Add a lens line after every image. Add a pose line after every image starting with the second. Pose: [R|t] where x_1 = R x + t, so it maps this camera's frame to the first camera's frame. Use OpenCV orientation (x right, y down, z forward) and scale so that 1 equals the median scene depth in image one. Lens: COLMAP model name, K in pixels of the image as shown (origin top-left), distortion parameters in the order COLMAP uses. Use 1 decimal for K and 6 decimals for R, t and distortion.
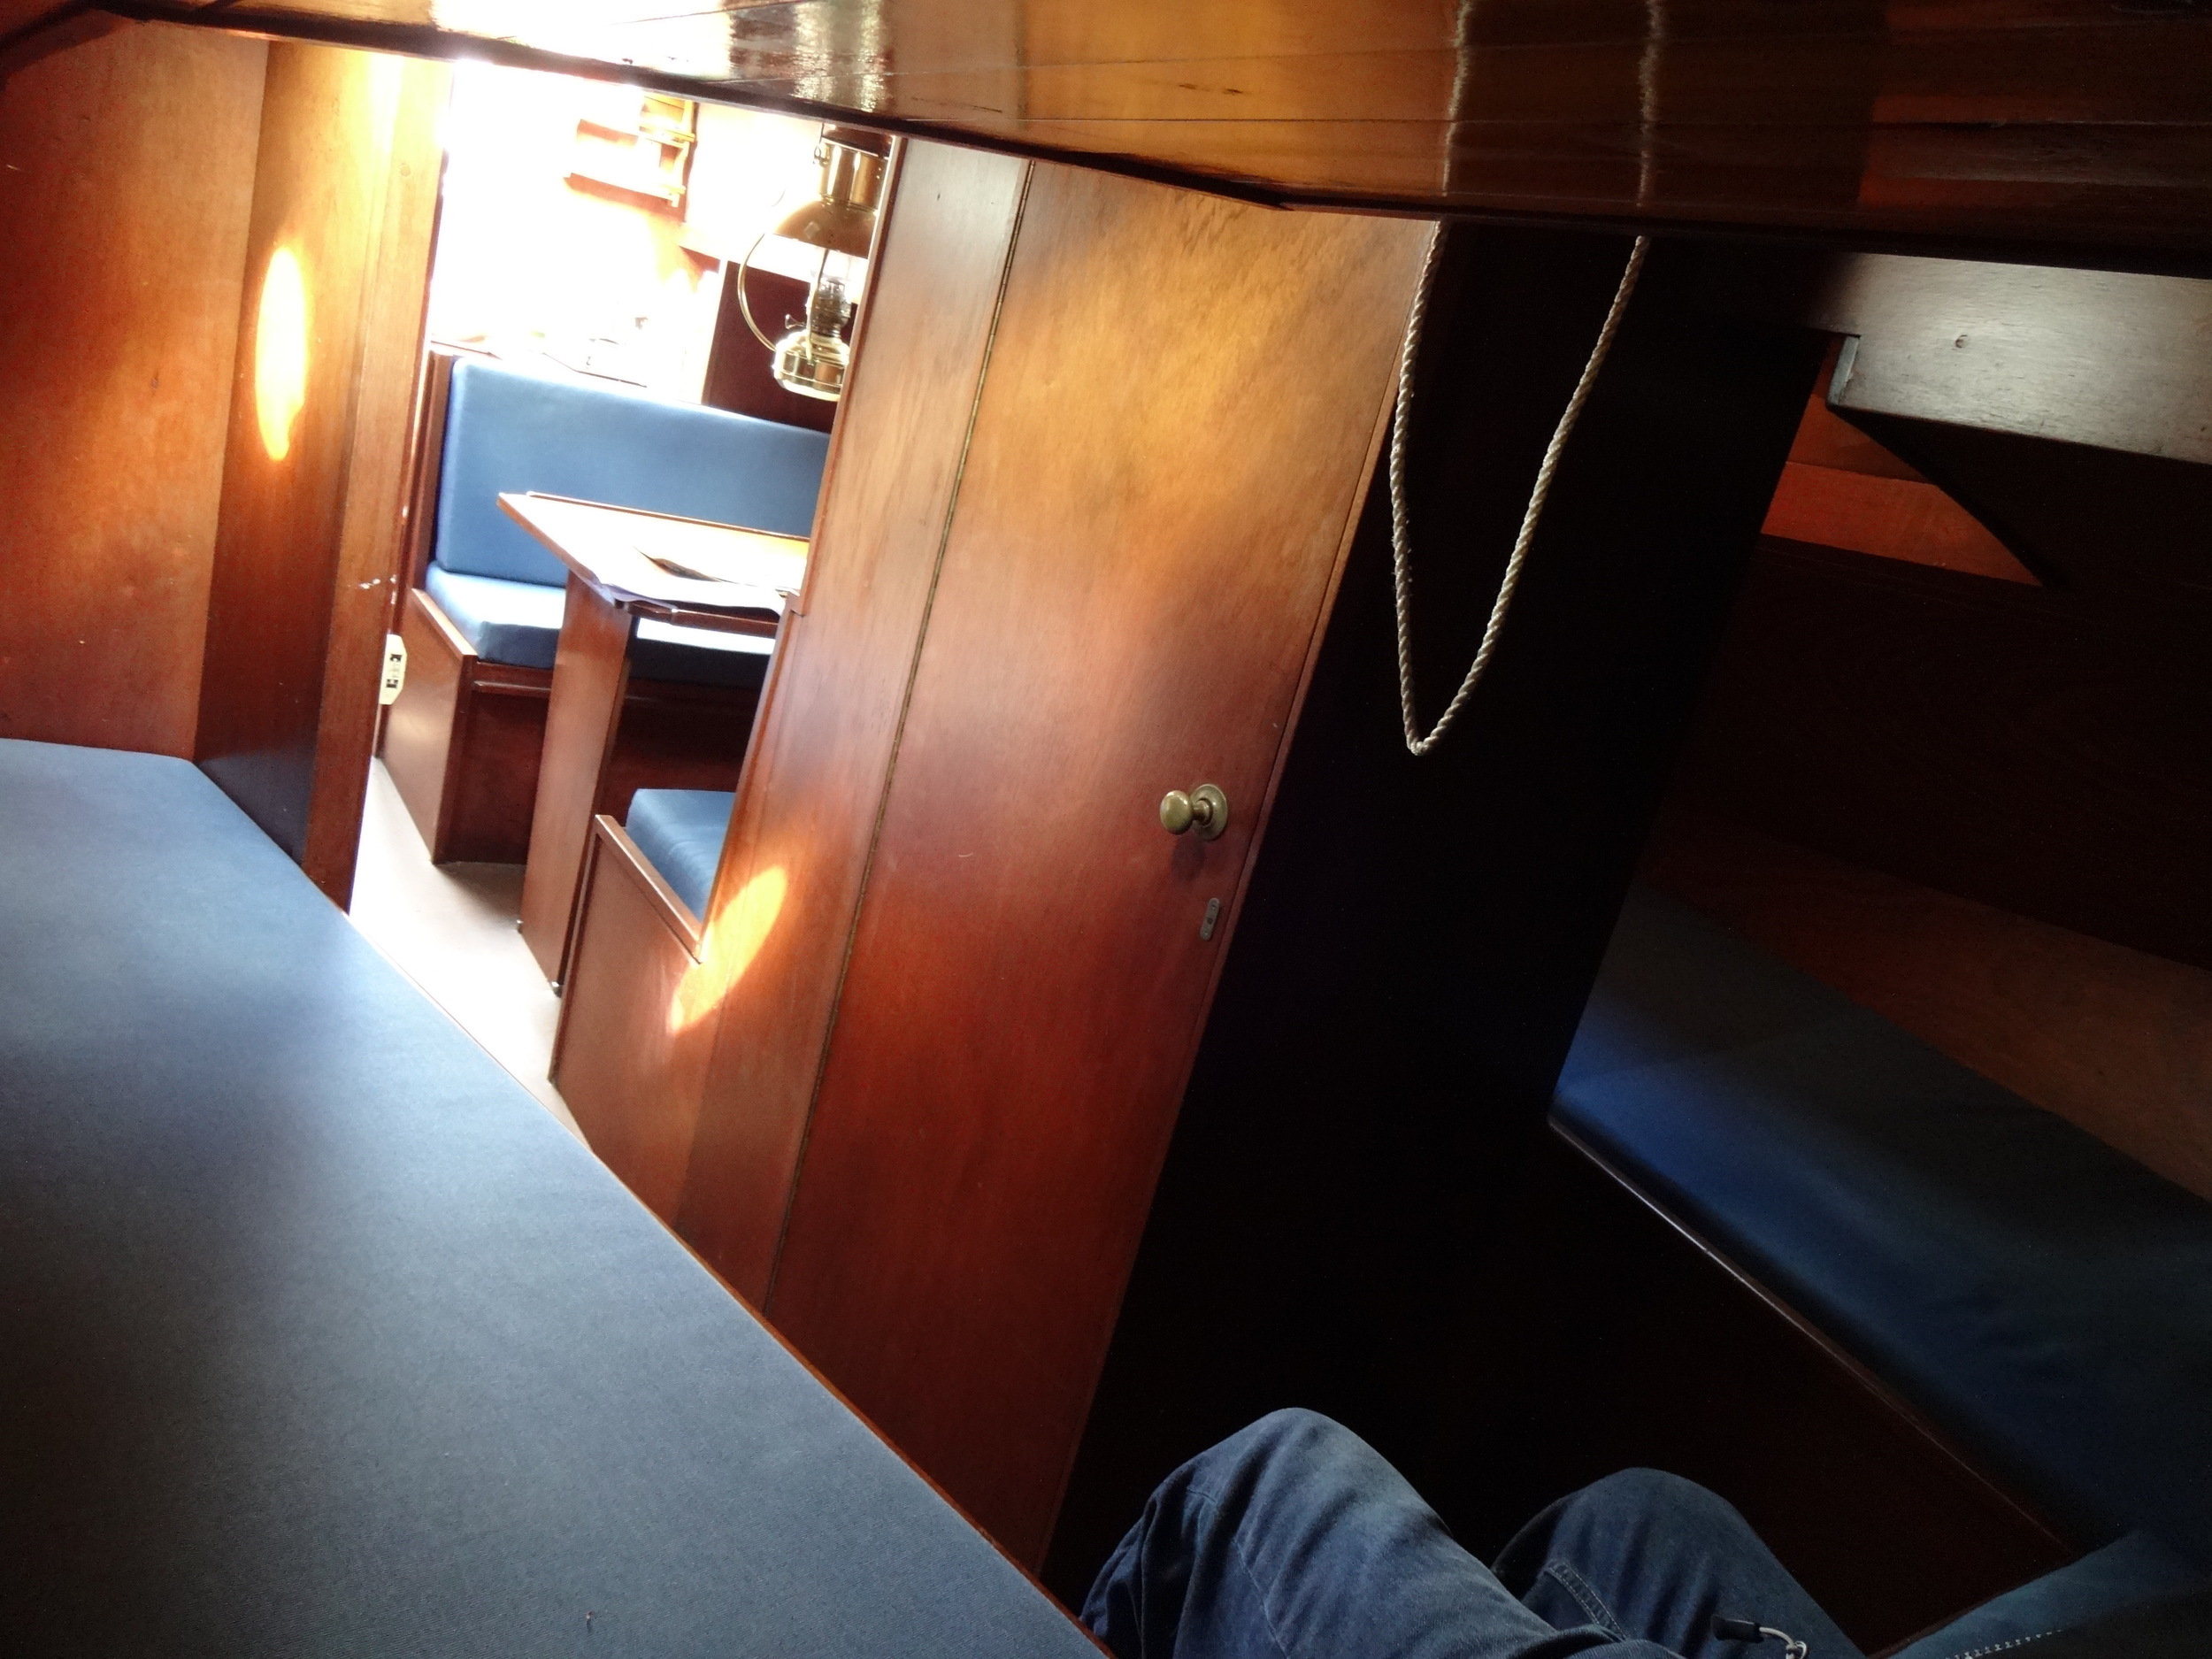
lens RADIAL K [[1603.5, 0, 1092.1], [0, 1603.5, 830.1], [0, 0, 1]] dist [-0.015694, 0.003234]
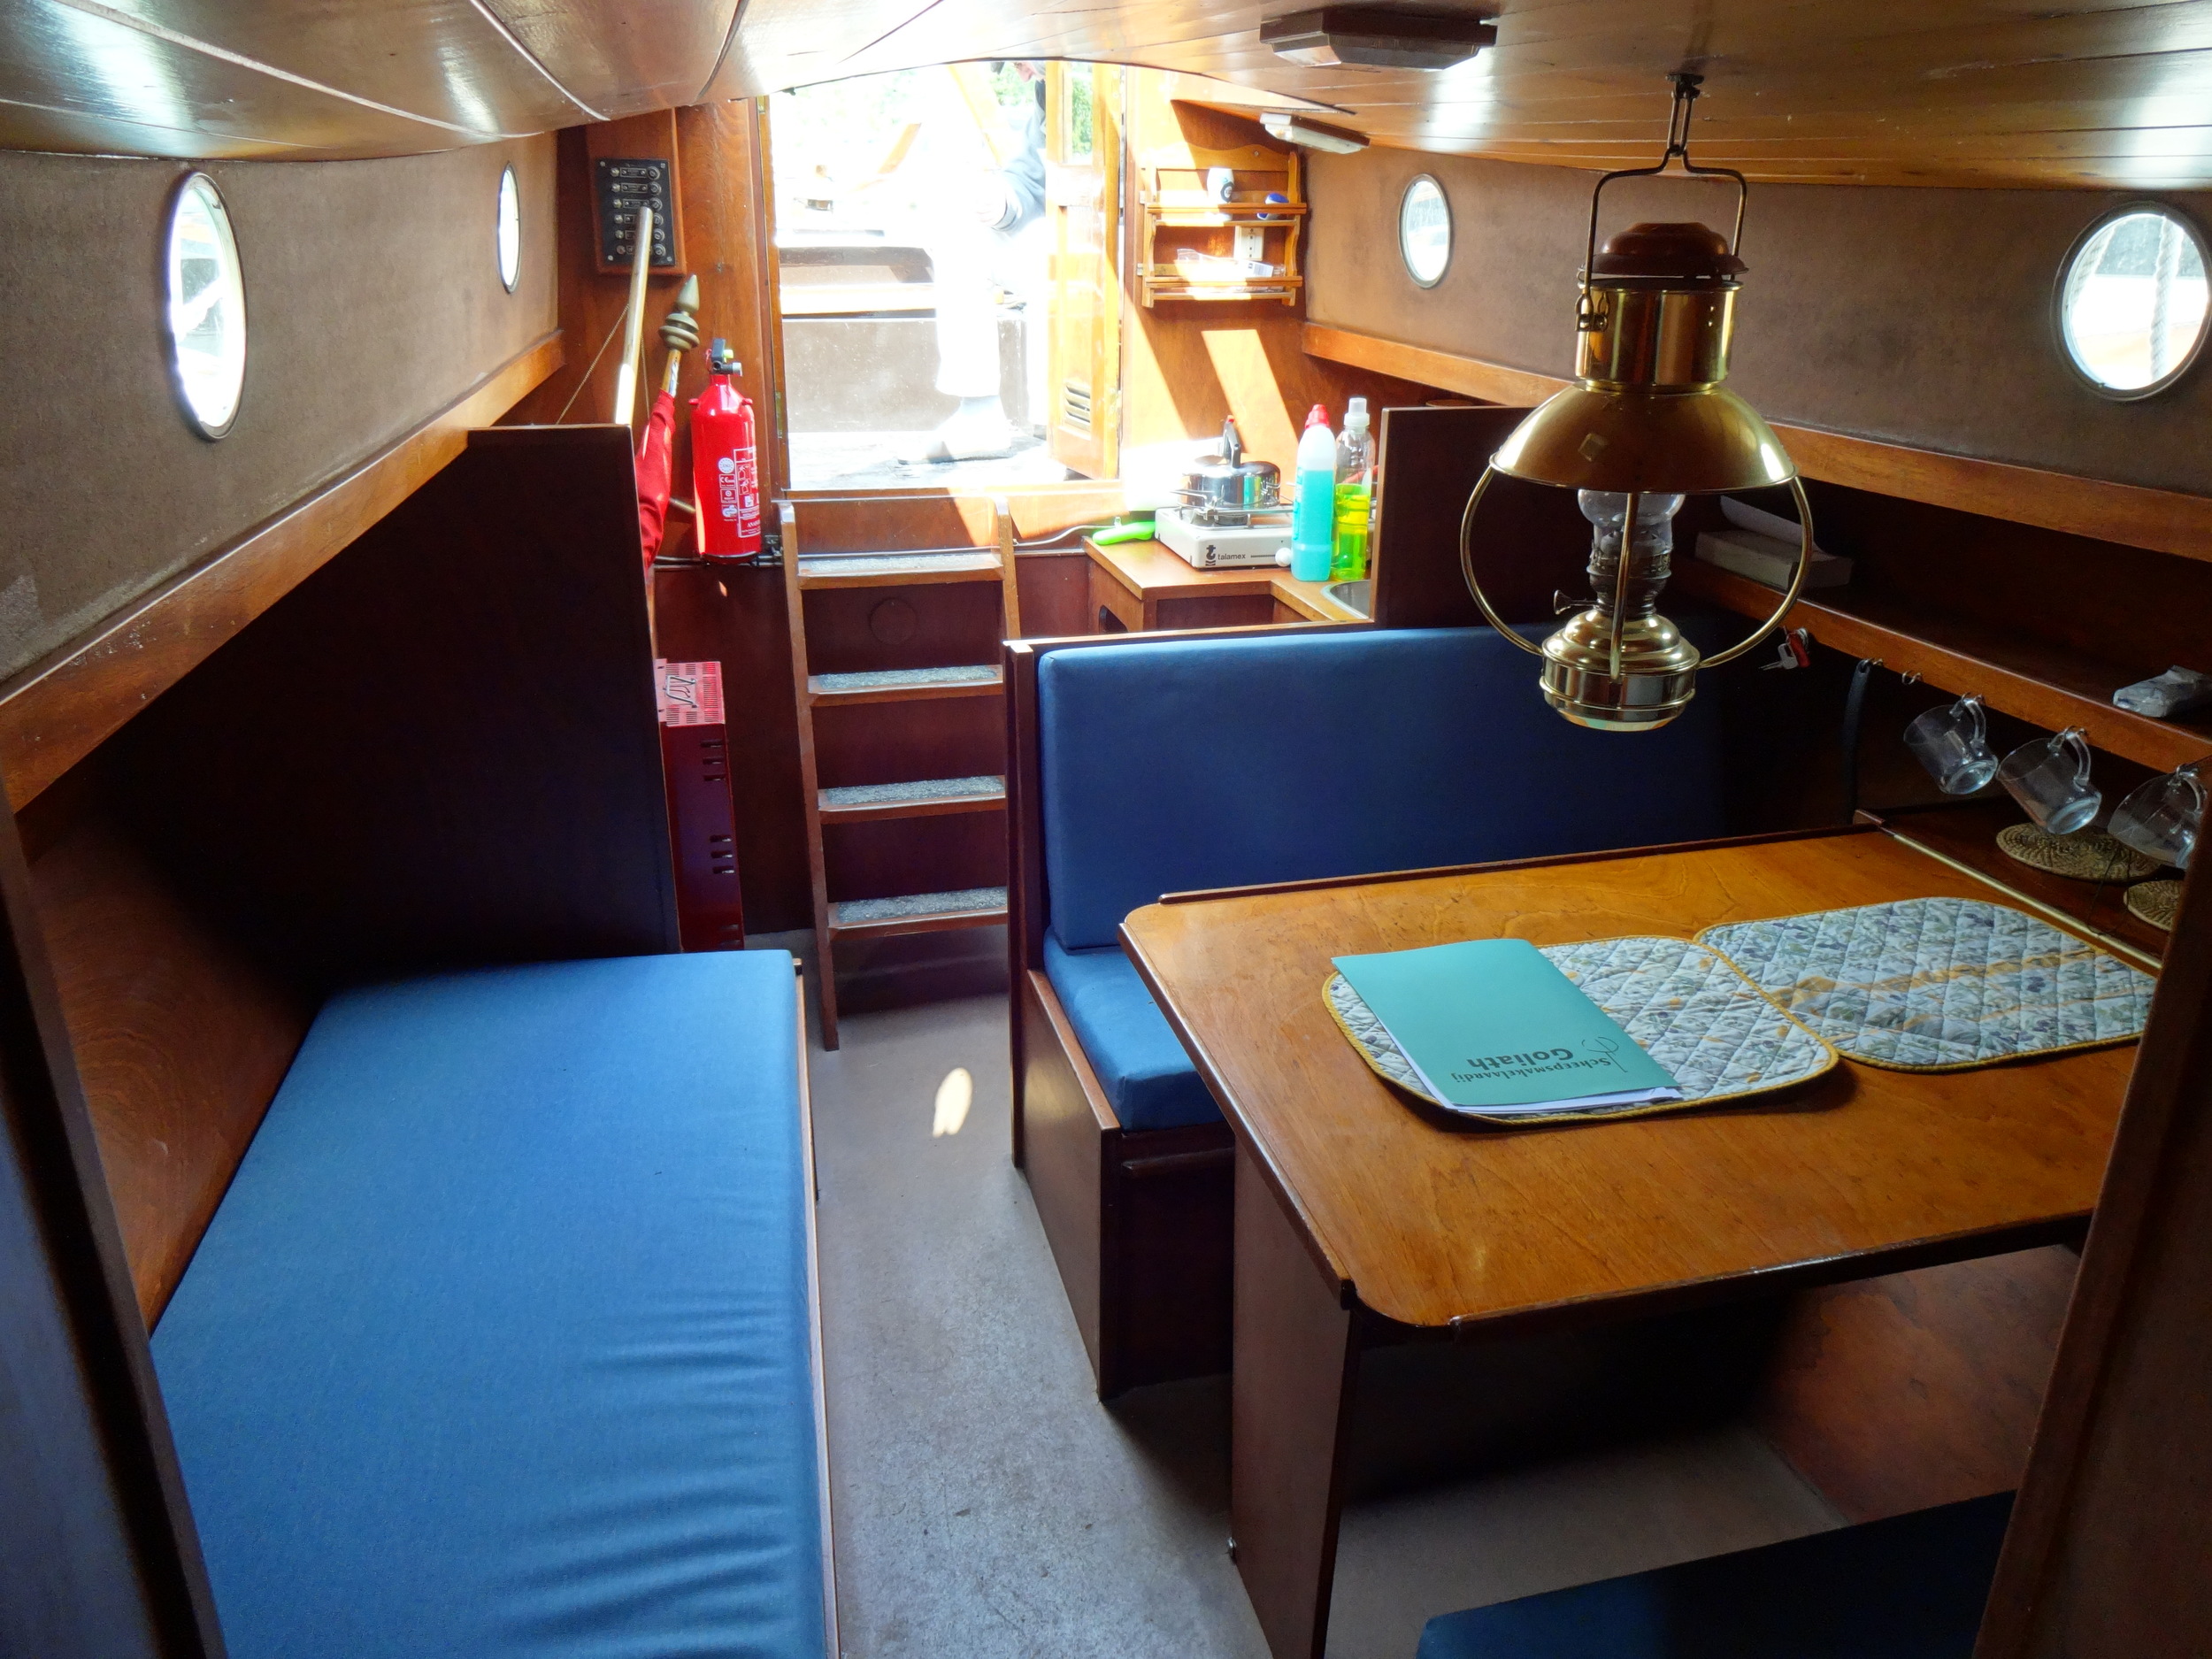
lens RADIAL K [[1625.2, 0, 1106.0], [0, 1625.2, 829.5], [0, 0, 1]] dist [-0.002976, 0.003743]
pose [[0.917695, -0.112057, -0.381155, -0.115599], [0.127728, 0.991681, 0.015979, -0.243865], [0.376193, -0.063348, 0.924373, 0.374063]]
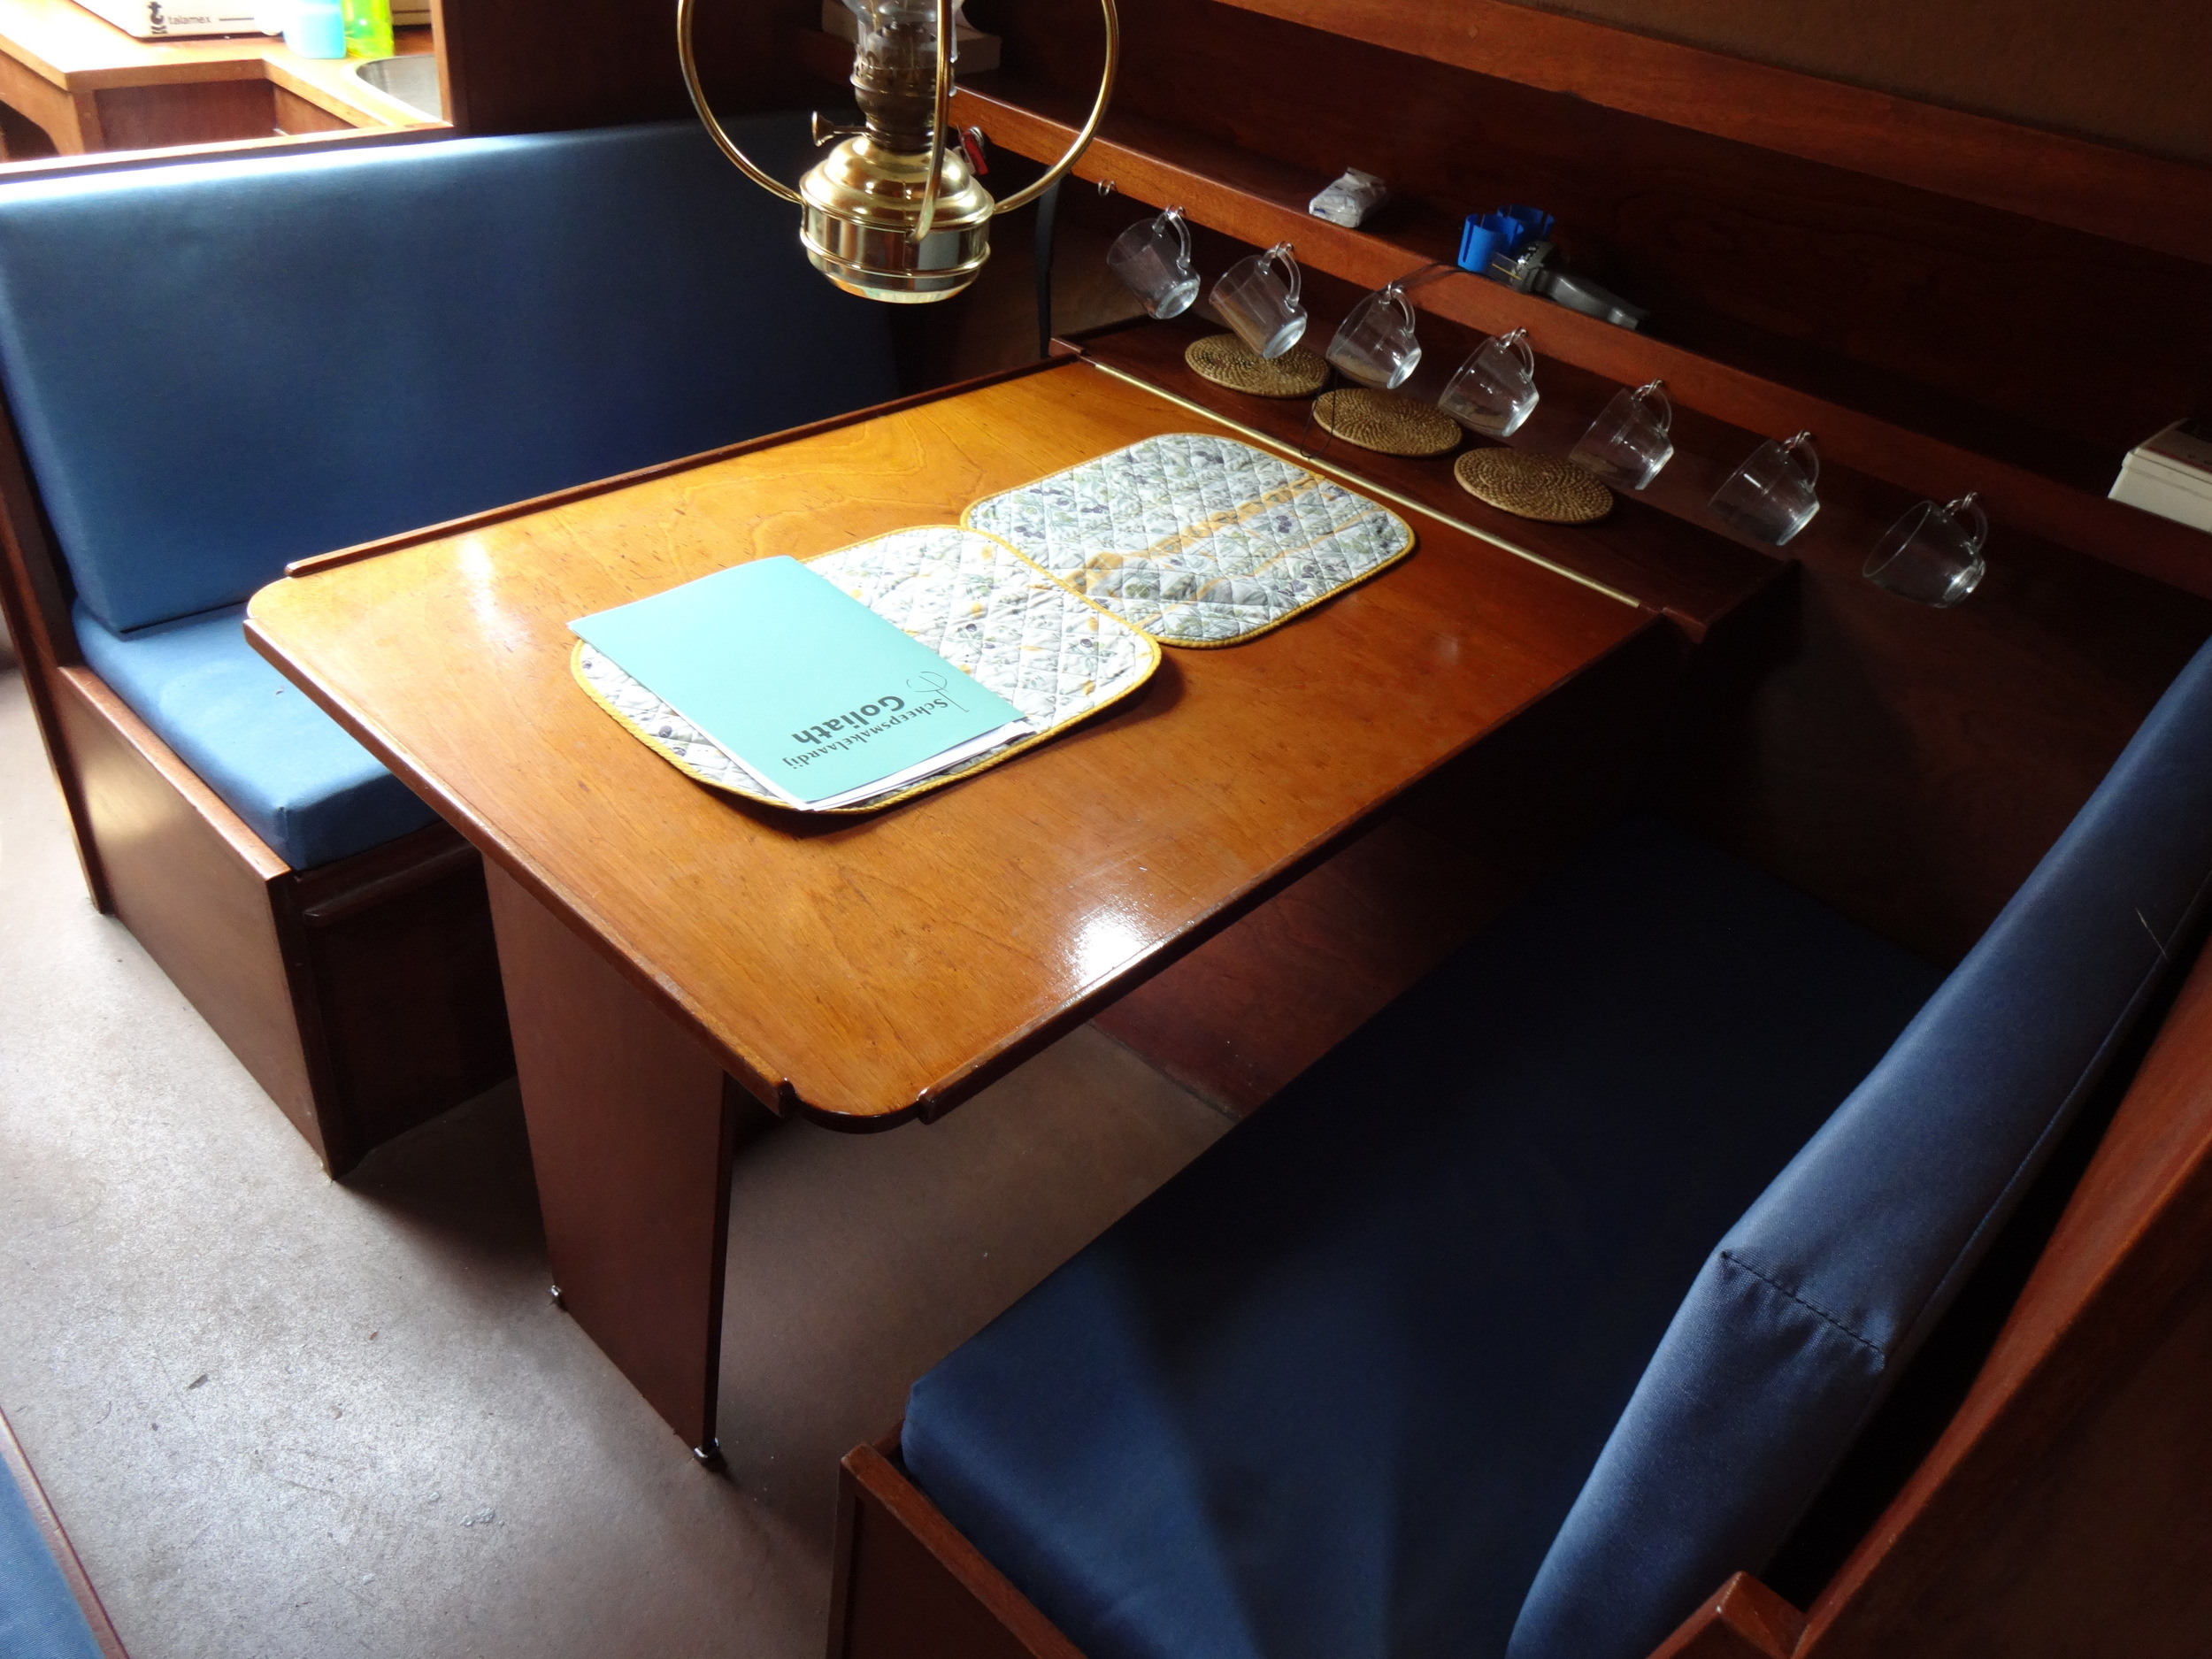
lens RADIAL K [[1625.2, 0, 1106.0], [0, 1625.2, 829.5], [0, 0, 1]] dist [-0.002976, 0.003743]
pose [[0.961825, -0.243328, 0.125235, -0.195564], [0.174618, 0.898041, 0.403771, -0.283101], [-0.210715, -0.366489, 0.906248, 0.479553]]
